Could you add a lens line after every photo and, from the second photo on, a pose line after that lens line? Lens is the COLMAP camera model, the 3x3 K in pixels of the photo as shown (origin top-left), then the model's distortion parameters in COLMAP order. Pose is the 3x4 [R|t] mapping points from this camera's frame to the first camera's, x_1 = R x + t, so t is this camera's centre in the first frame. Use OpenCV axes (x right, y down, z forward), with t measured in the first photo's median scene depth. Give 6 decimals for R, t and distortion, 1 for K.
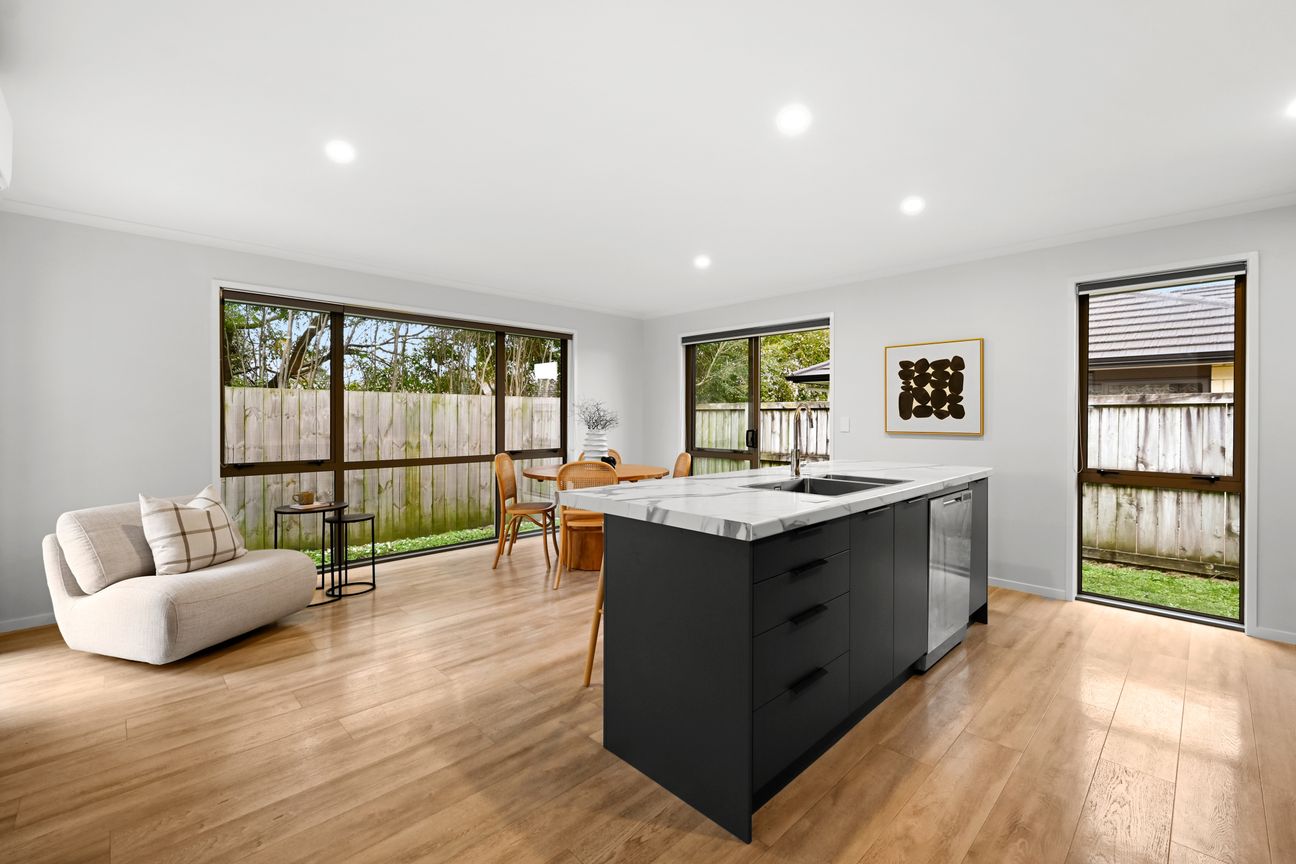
lens RADIAL K [[552.1, 0, 650.6], [0, 552.1, 418.9], [0, 0, 1]] dist [-0.001095, 0.000026]
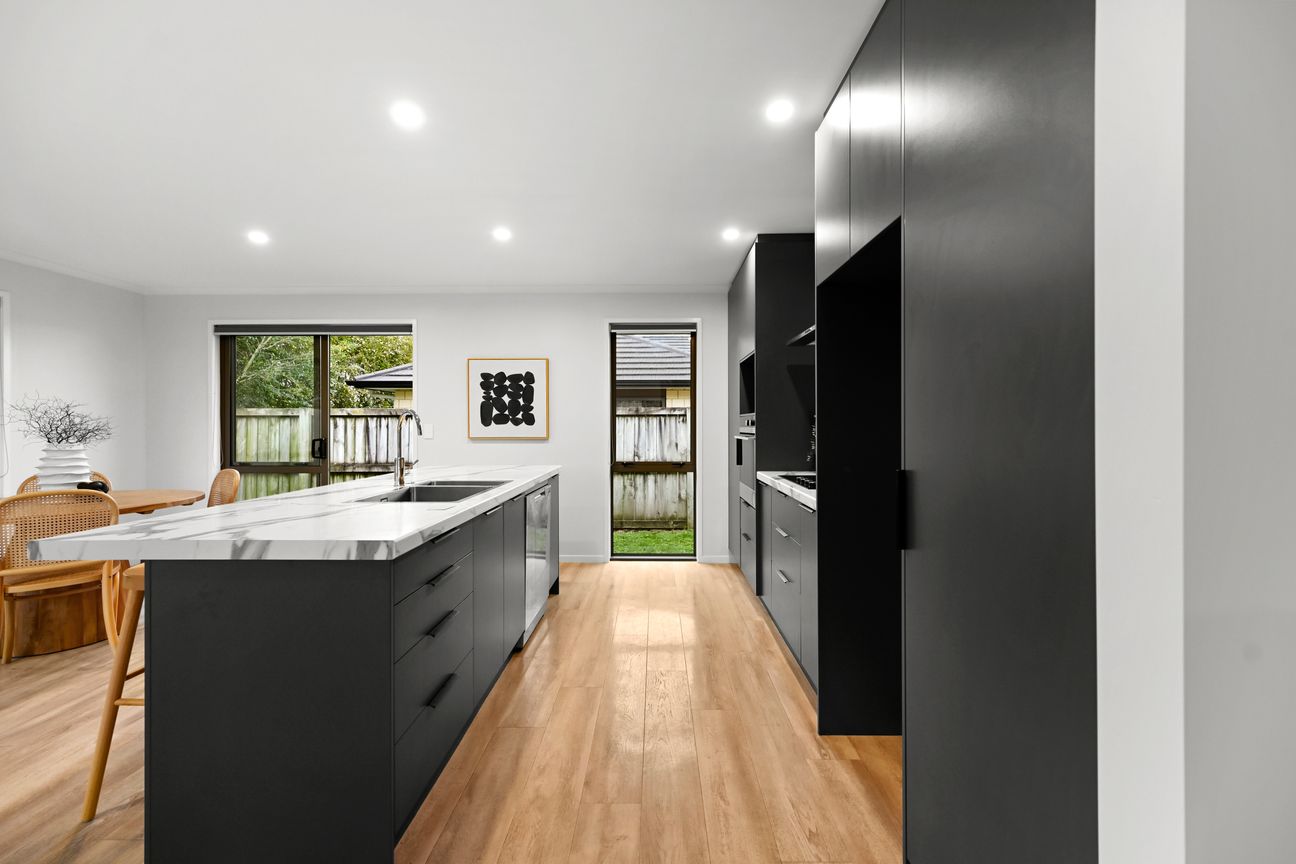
lens RADIAL K [[524.7, 0, 648.5], [0, 524.7, 424.6], [0, 0, 1]] dist [0.000911, 0.000360]
pose [[0.709782, -0.003759, 0.704411, -0.047839], [0.005643, 0.999984, -0.000350, 0.000153], [-0.704398, 0.004224, 0.709792, 0.030049]]
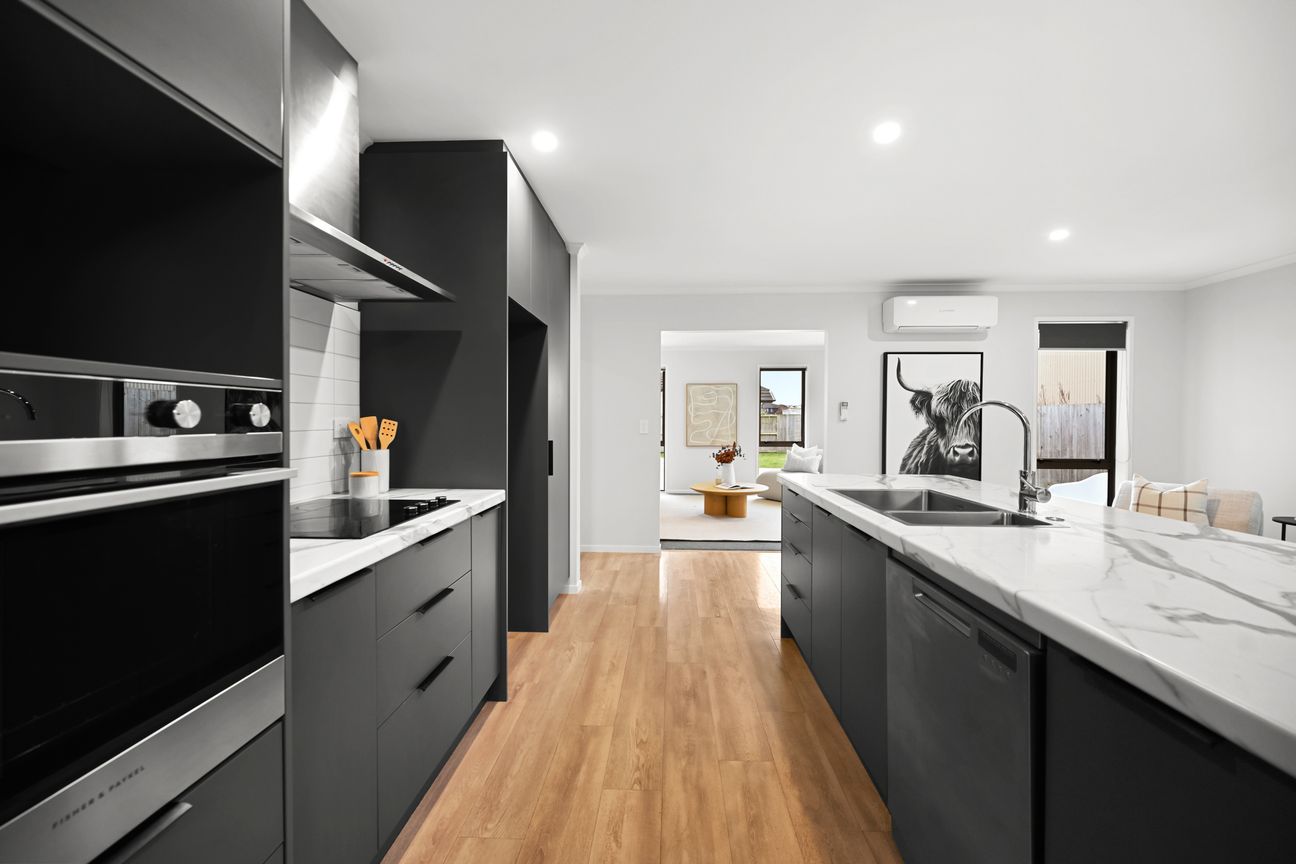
lens RADIAL K [[524.7, 0, 648.5], [0, 524.7, 424.6], [0, 0, 1]] dist [0.000911, 0.000360]
pose [[-0.732224, 0.000656, -0.681064, 0.668937], [-0.007218, 0.999936, 0.008723, -0.001046], [0.681026, 0.011302, -0.732172, 0.758757]]
